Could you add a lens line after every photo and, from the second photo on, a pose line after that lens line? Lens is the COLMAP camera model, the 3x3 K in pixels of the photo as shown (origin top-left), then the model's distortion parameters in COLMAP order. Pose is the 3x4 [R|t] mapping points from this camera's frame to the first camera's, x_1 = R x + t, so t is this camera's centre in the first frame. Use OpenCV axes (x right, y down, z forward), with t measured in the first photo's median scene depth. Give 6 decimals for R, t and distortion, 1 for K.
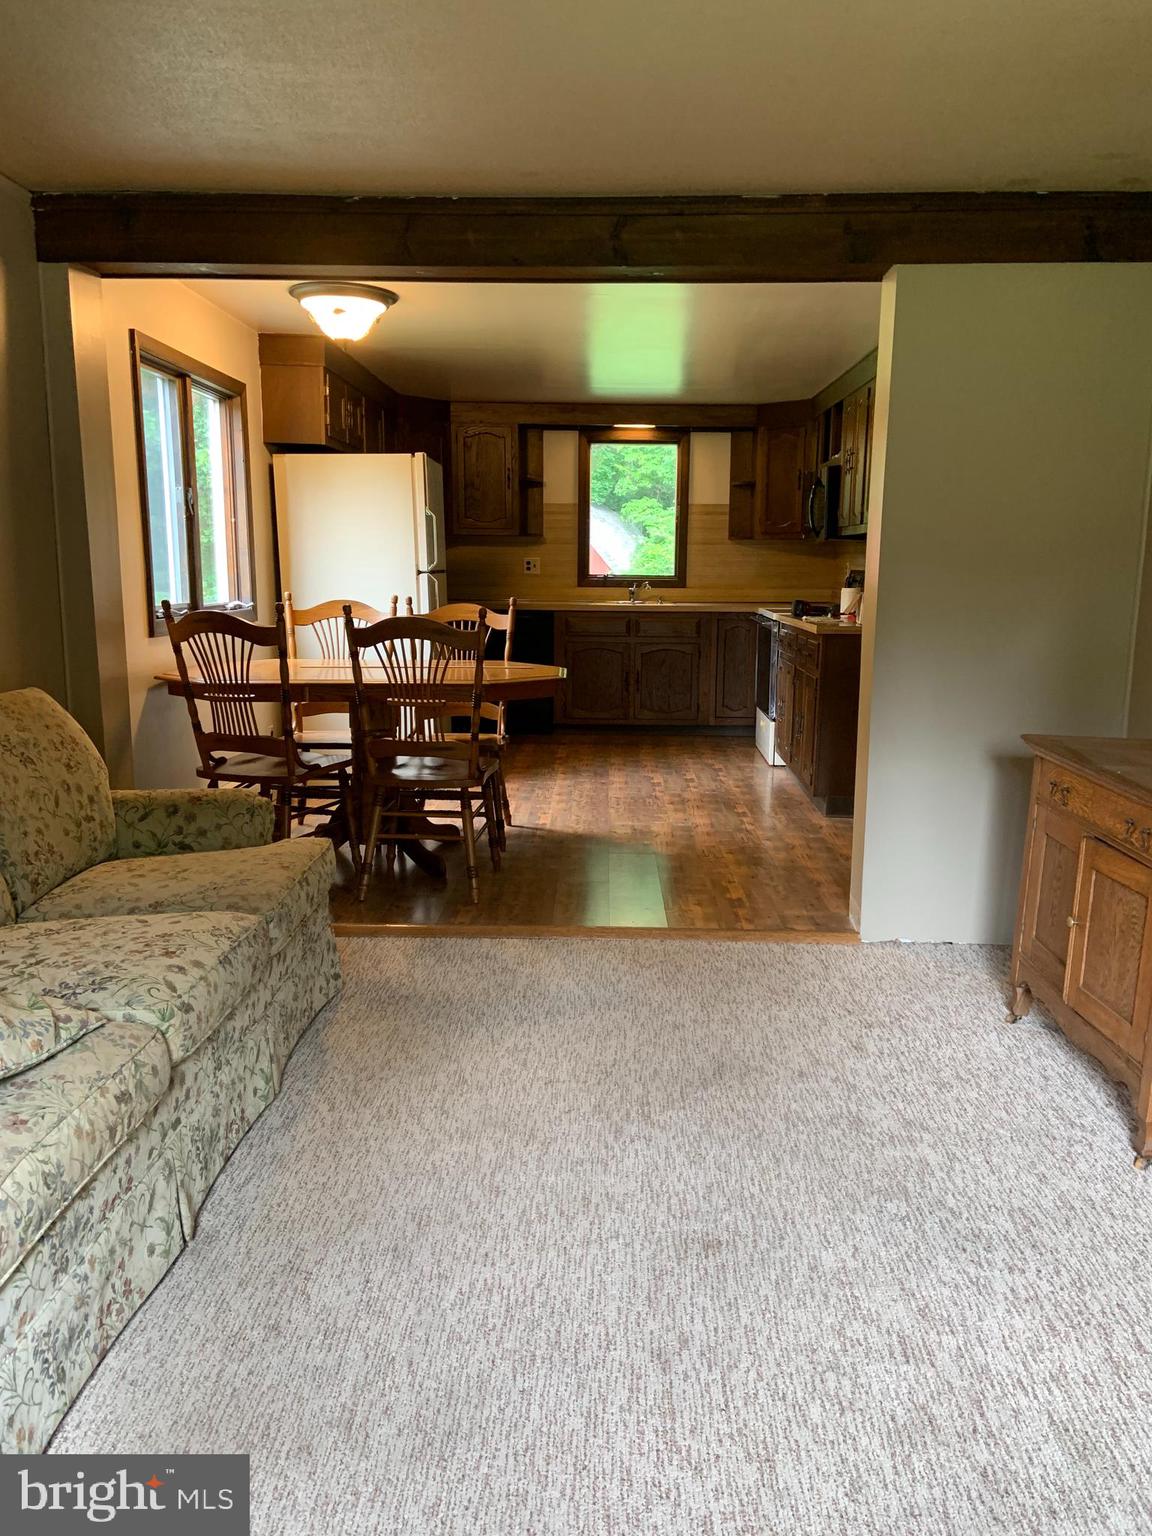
lens RADIAL K [[1146.8, 0, 576.0], [0, 1146.8, 768.0], [0, 0, 1]] dist [0.127183, -0.168077]
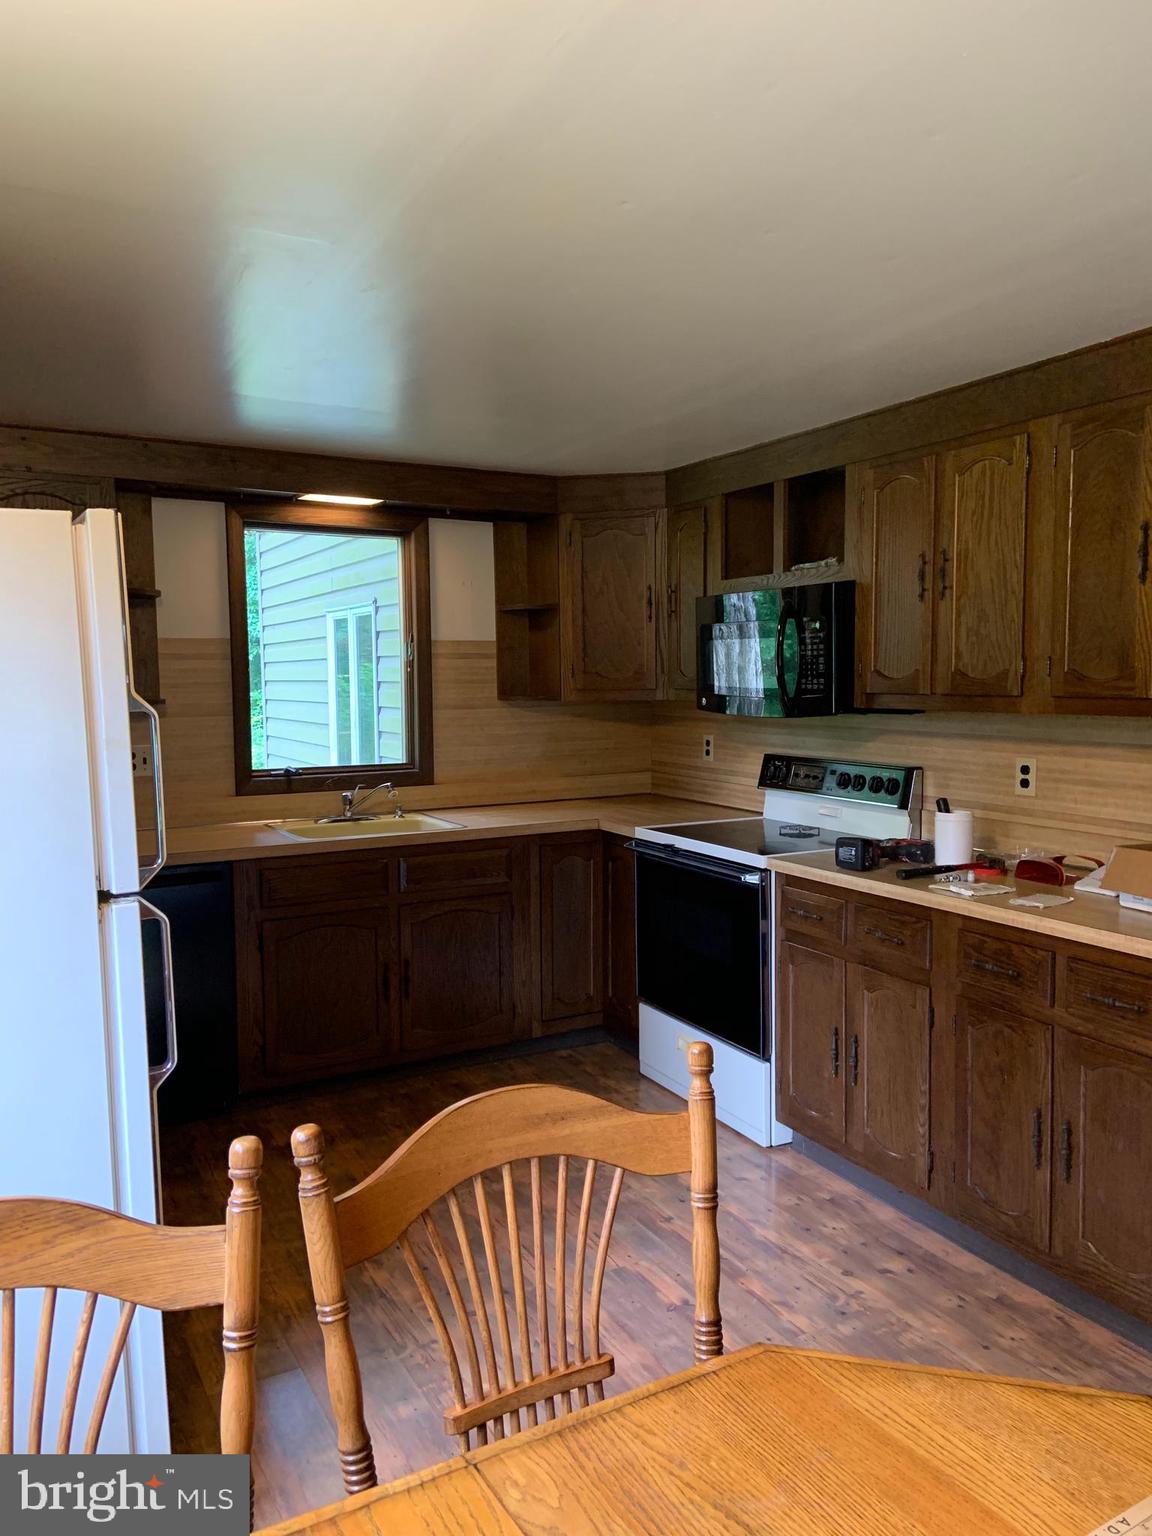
lens RADIAL K [[1146.8, 0, 576.0], [0, 1146.8, 768.0], [0, 0, 1]] dist [0.127183, -0.168077]
pose [[0.858349, -0.061113, 0.509414, -0.134169], [0.106726, 0.992430, -0.060770, -0.124825], [-0.501844, 0.106529, 0.858373, 0.487547]]
